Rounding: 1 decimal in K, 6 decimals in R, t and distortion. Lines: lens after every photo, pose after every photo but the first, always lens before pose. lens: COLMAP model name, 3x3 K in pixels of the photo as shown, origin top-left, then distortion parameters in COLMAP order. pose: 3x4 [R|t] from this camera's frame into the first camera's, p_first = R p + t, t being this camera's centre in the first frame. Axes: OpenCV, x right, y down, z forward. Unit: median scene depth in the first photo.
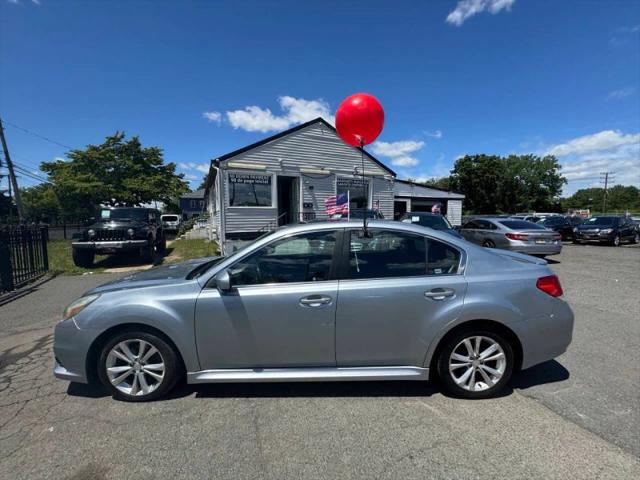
lens RADIAL K [[254.0, 0, 318.0], [0, 254.0, 238.9], [0, 0, 1]] dist [0.000707, -0.001455]
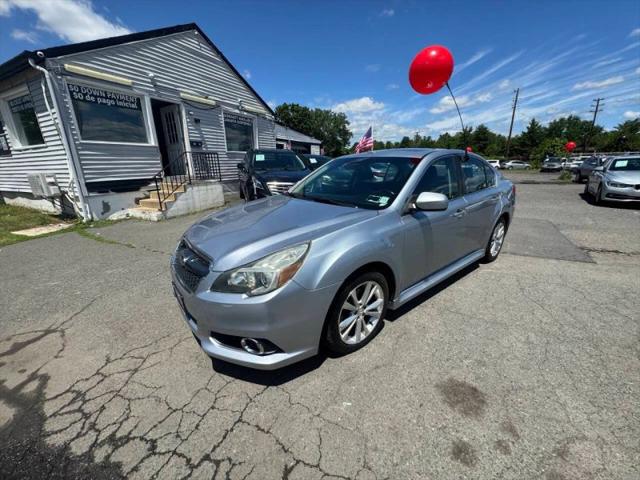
lens RADIAL K [[254.0, 0, 316.4], [0, 254.0, 240.7], [0, 0, 1]] dist [0.000707, -0.001455]
pose [[0.785787, -0.183585, 0.590623, -0.277408], [0.059842, 0.973019, 0.222831, 0.010626], [-0.615595, -0.139753, 0.775572, 0.092230]]
